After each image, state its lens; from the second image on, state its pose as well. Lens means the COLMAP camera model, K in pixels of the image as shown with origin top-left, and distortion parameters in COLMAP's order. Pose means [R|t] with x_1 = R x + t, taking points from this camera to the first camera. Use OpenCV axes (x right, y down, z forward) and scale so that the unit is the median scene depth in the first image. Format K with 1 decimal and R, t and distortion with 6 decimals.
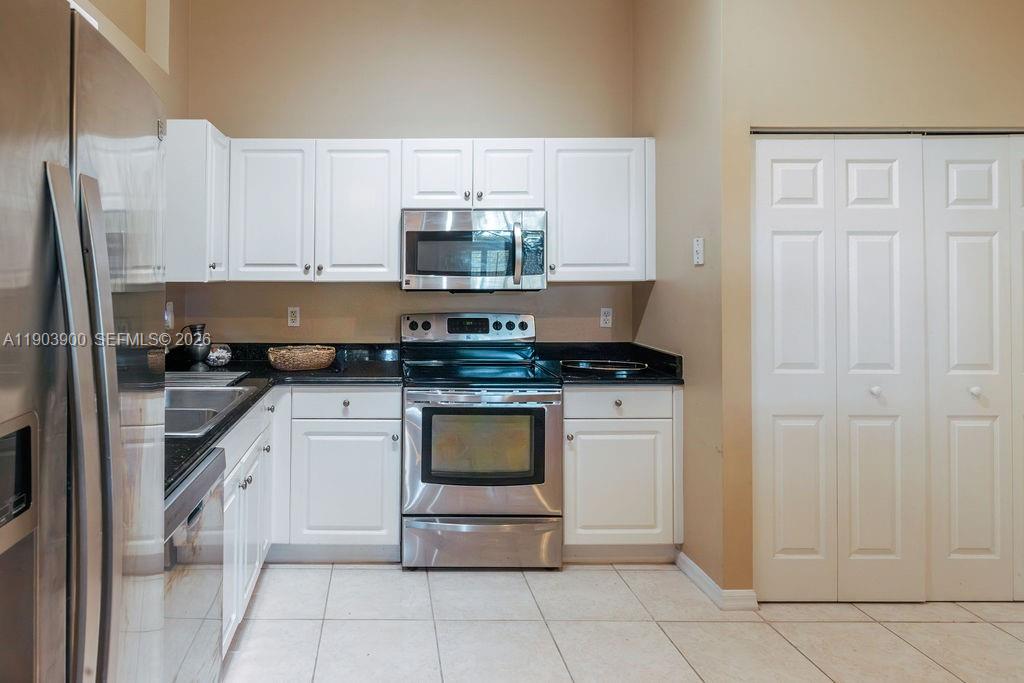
lens RADIAL K [[496.5, 0, 511.9], [0, 496.5, 267.9], [0, 0, 1]] dist [-0.000137, 0.000248]
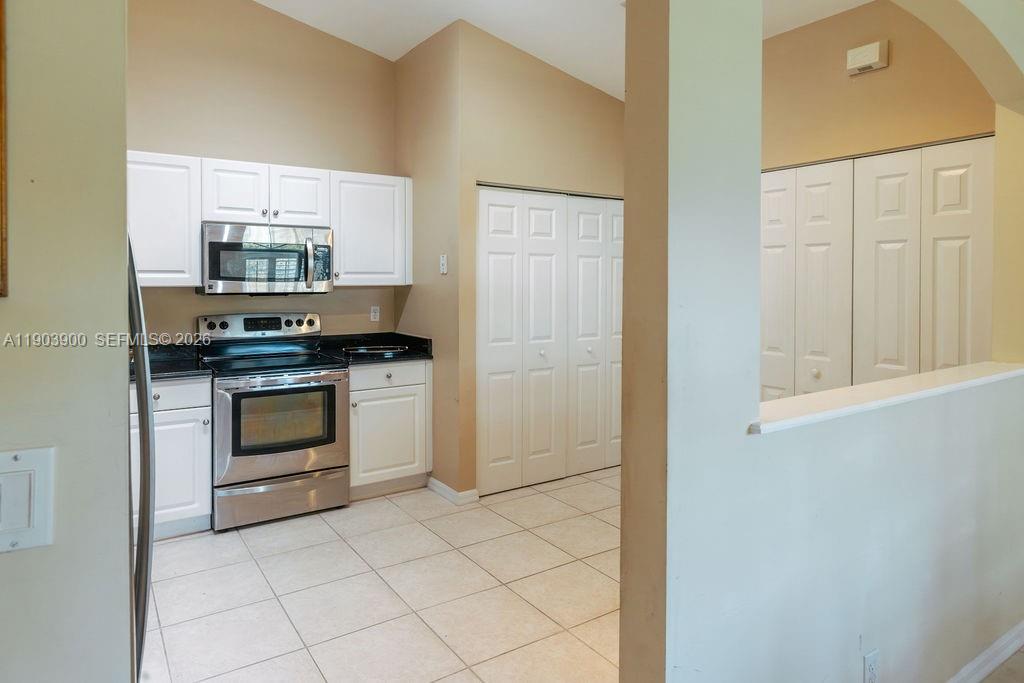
lens RADIAL K [[627.7, 0, 515.8], [0, 627.7, 286.6], [0, 0, 1]] dist [0.000827, -0.000613]
pose [[0.825832, -0.003798, 0.563904, -0.455672], [-0.009806, 0.999729, 0.021094, -0.008955], [-0.563831, -0.022950, 0.825571, -0.587423]]
